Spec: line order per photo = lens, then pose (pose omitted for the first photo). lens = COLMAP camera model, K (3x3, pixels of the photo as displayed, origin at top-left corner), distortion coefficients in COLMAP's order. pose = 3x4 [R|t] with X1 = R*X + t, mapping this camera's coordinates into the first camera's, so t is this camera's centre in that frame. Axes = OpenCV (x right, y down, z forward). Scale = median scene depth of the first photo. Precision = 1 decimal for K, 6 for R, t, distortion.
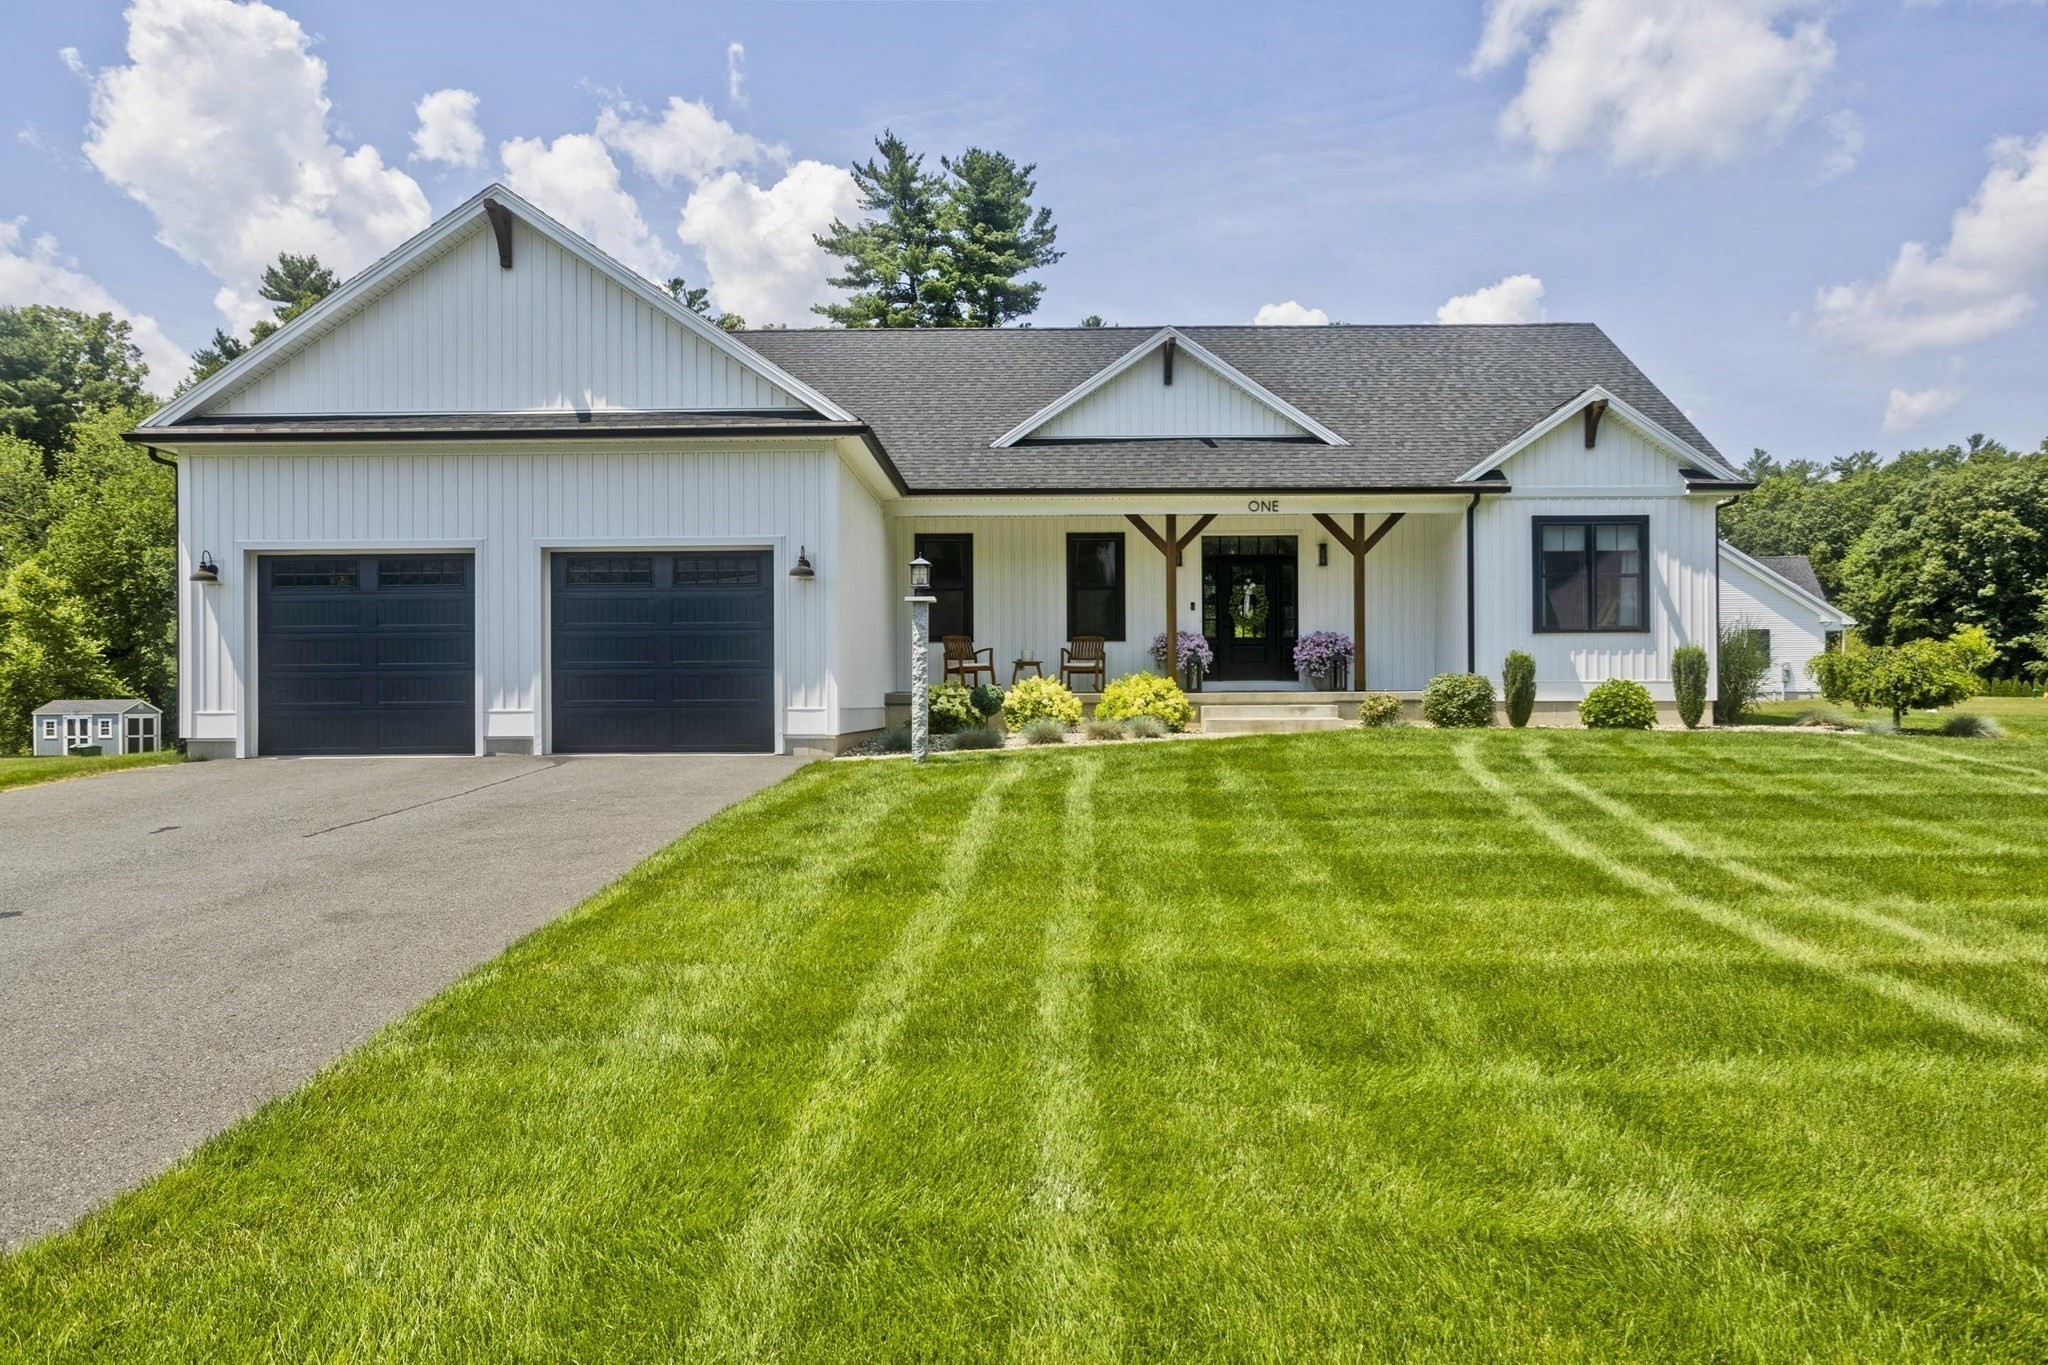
lens RADIAL K [[1456.6, 0, 1024.0], [0, 1456.6, 682.5], [0, 0, 1]] dist [0.007797, 0.003023]
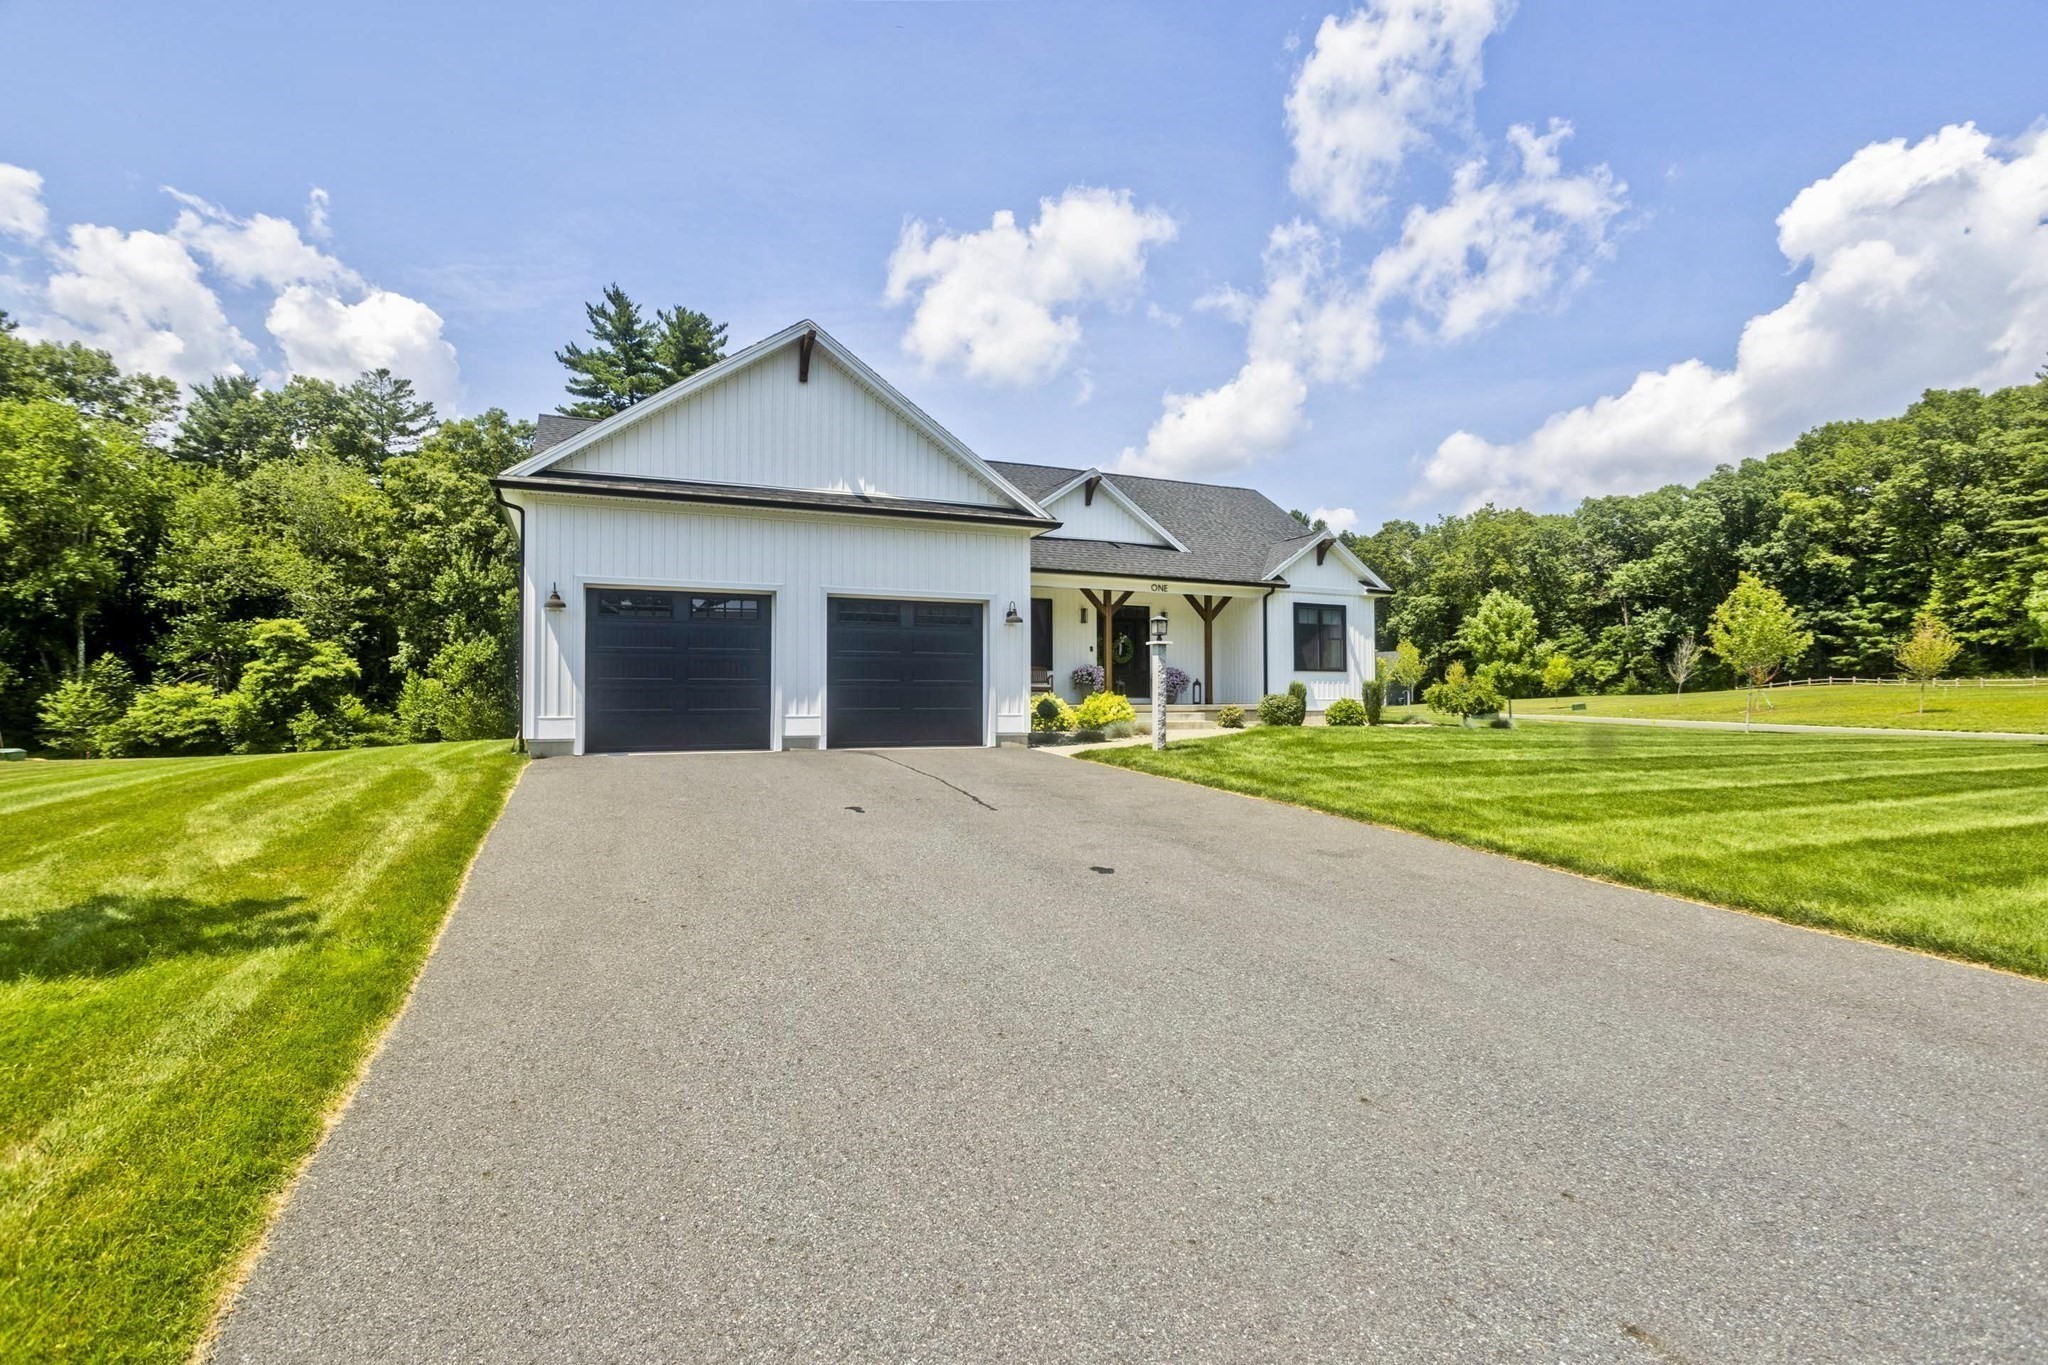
lens RADIAL K [[987.0, 0, 1024.0], [0, 987.0, 682.5], [0, 0, 1]] dist [-0.020985, 0.000578]
pose [[0.907443, 0.014761, 0.419916, -0.424118], [-0.008517, 0.999824, -0.016741, 0.001772], [-0.420089, 0.011615, 0.907409, 0.085898]]
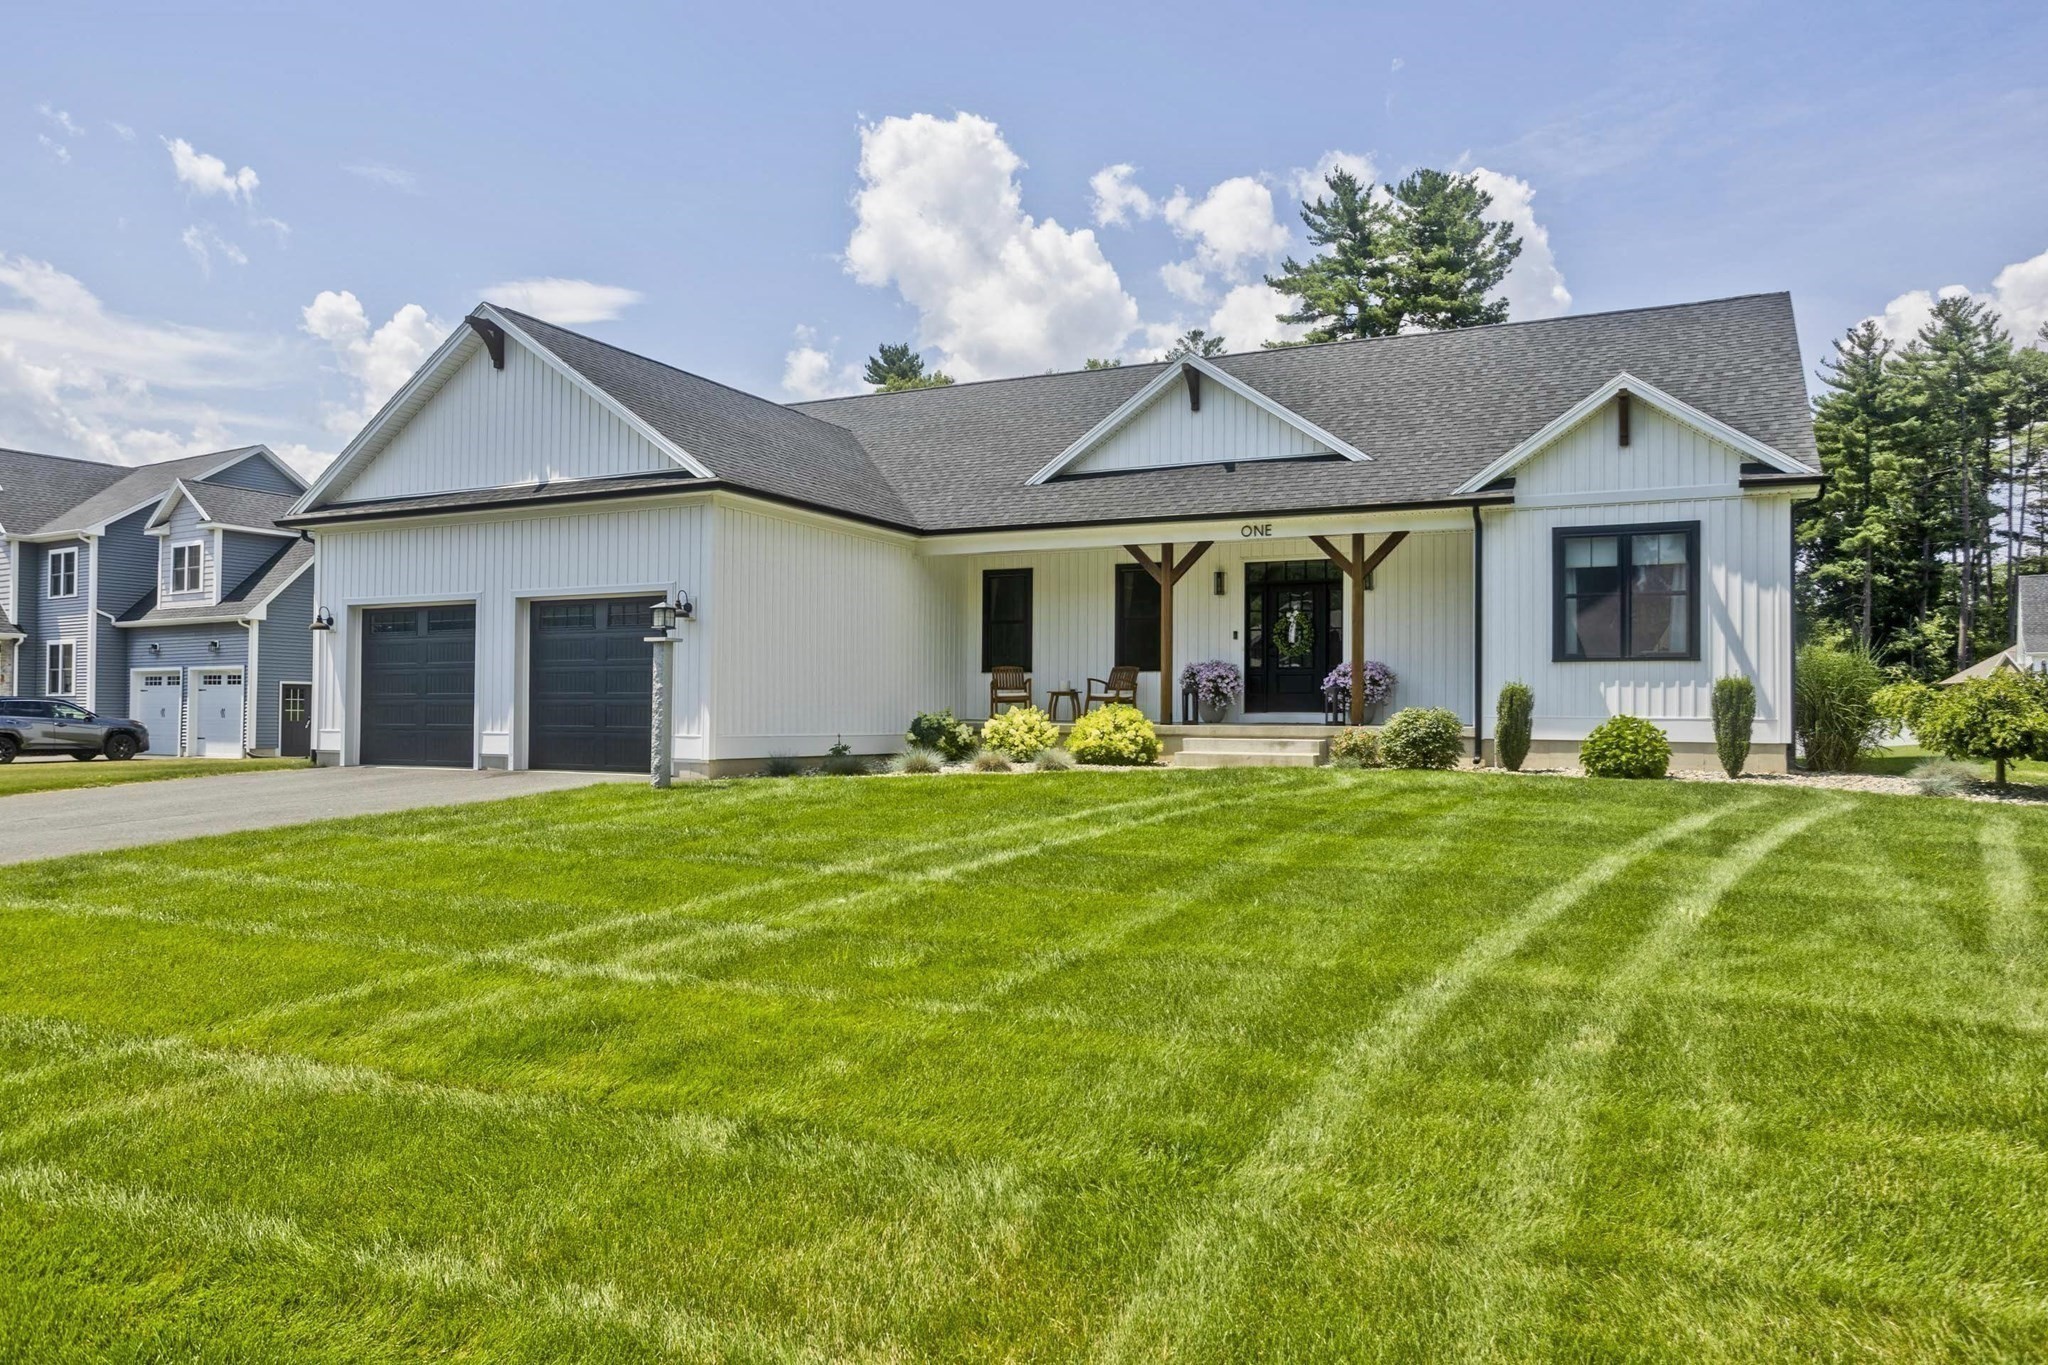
lens RADIAL K [[1372.7, 0, 1024.0], [0, 1372.7, 682.5], [0, 0, 1]] dist [0.006063, 0.002536]
pose [[0.902743, 0.001845, -0.430177, 0.418310], [-0.007172, 0.999916, -0.010764, -0.010431], [0.430121, 0.012803, 0.902680, 0.121288]]
